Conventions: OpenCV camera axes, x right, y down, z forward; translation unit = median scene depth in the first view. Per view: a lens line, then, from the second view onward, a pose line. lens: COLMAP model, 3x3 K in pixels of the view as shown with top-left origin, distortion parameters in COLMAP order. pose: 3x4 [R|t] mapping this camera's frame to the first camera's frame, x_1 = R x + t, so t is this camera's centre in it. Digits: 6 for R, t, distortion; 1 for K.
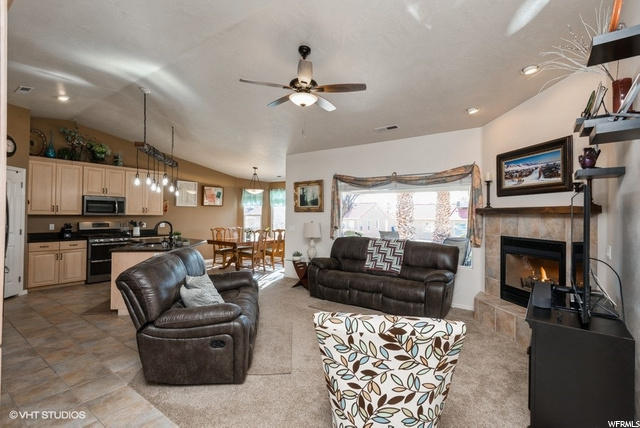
lens RADIAL K [[302.1, 0, 320.9], [0, 302.1, 211.5], [0, 0, 1]] dist [0.000604, -0.000497]
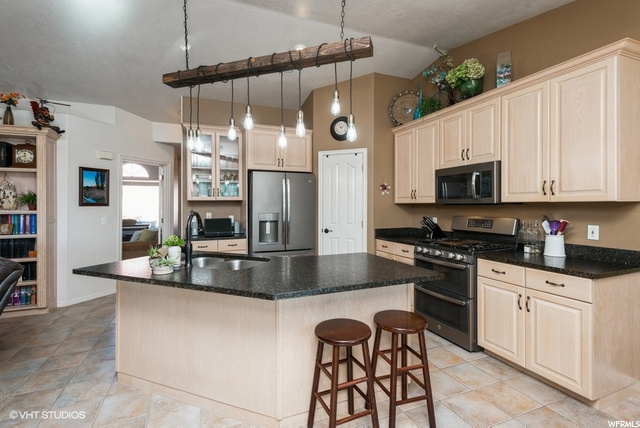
lens RADIAL K [[301.3, 0, 316.7], [0, 301.3, 204.1], [0, 0, 1]] dist [0.020206, -0.000047]
pose [[-0.510814, -0.015361, -0.859554, -0.172628], [0.003428, 0.999796, -0.019905, 0.024328], [0.859685, -0.013114, -0.510657, 1.132771]]
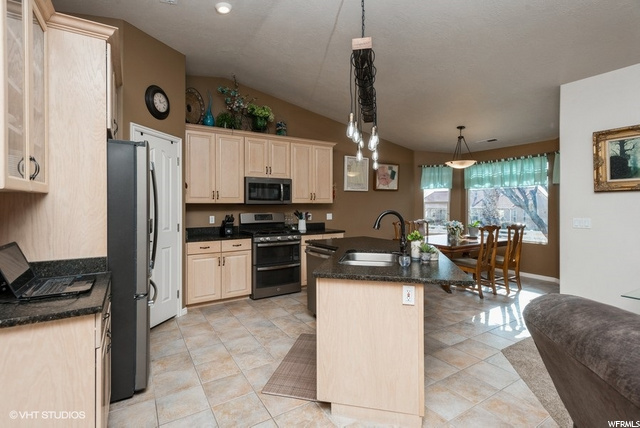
lens RADIAL K [[301.3, 0, 316.7], [0, 301.3, 204.1], [0, 0, 1]] dist [0.020206, -0.000047]
pose [[0.929887, -0.015305, -0.367526, -0.369015], [0.017801, 0.999836, 0.003404, 0.013685], [0.367413, -0.009708, 0.930007, 0.395186]]
